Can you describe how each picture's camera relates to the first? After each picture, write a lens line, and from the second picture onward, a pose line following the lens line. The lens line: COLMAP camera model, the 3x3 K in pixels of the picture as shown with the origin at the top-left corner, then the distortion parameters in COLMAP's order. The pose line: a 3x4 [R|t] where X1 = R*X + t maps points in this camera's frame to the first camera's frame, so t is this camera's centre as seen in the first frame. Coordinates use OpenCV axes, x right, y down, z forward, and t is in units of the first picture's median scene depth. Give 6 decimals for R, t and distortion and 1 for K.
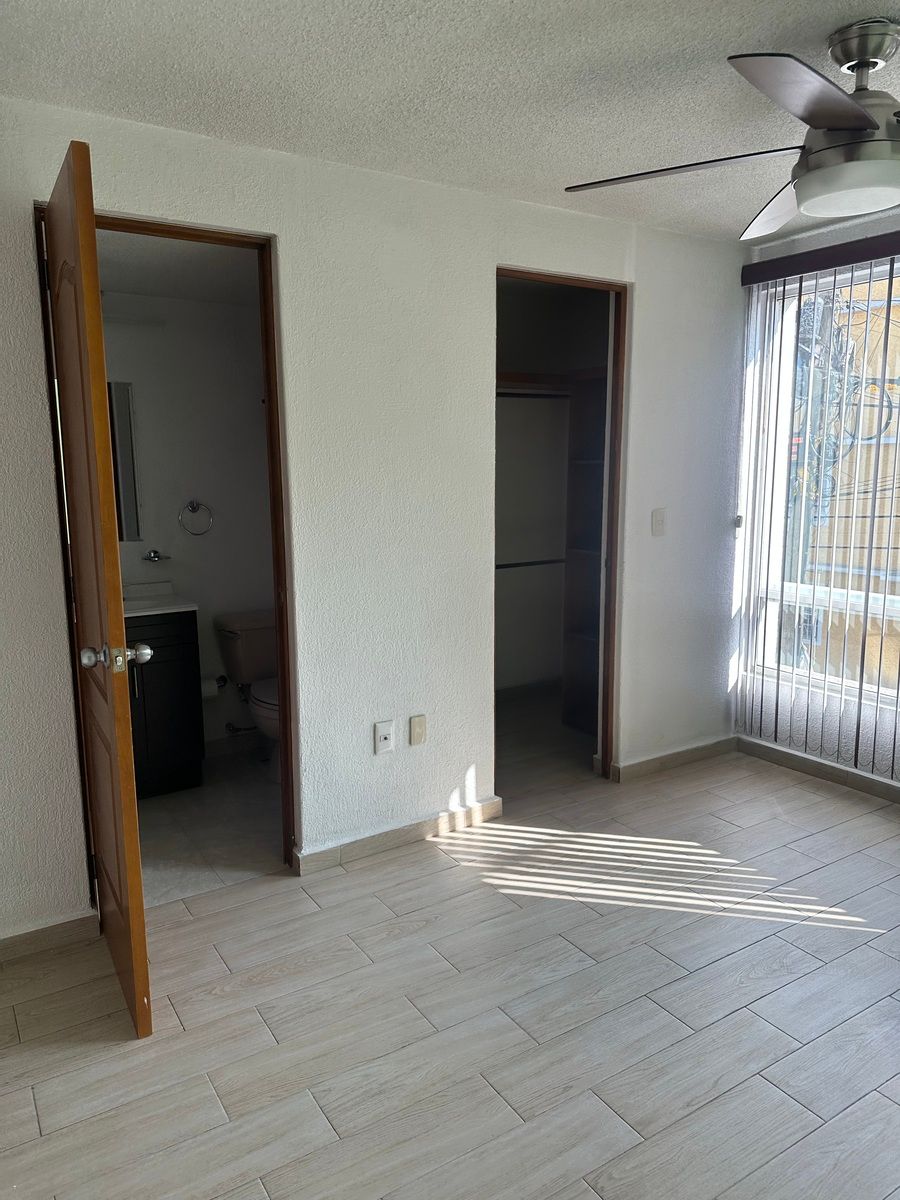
lens RADIAL K [[842.2, 0, 450.0], [0, 842.2, 600.0], [0, 0, 1]] dist [0.003249, -0.001278]
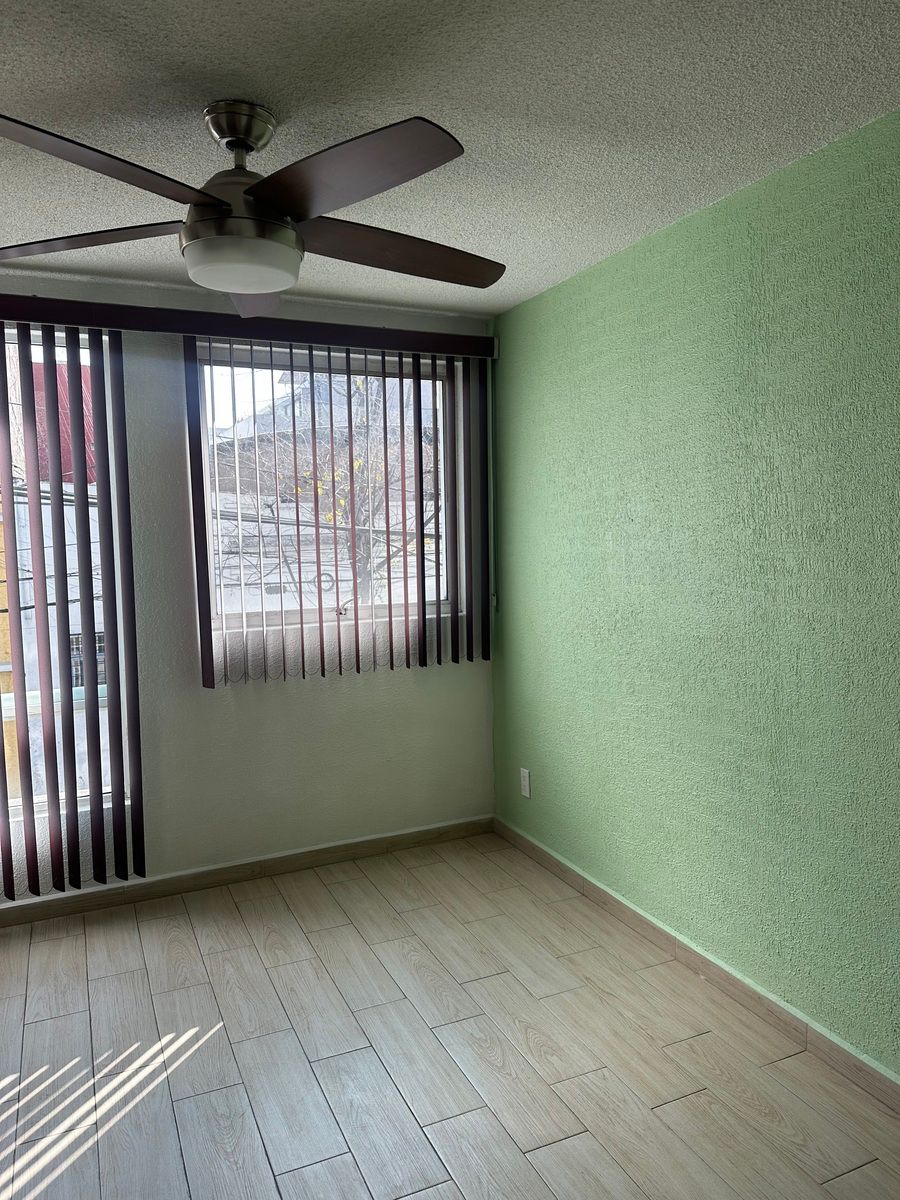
lens RADIAL K [[842.2, 0, 450.0], [0, 842.2, 600.0], [0, 0, 1]] dist [0.003249, -0.001278]
pose [[0.137597, -0.074609, 0.987674, -0.372961], [0.167493, 0.984551, 0.051039, -0.090399], [-0.976224, 0.158406, 0.147968, 0.543199]]
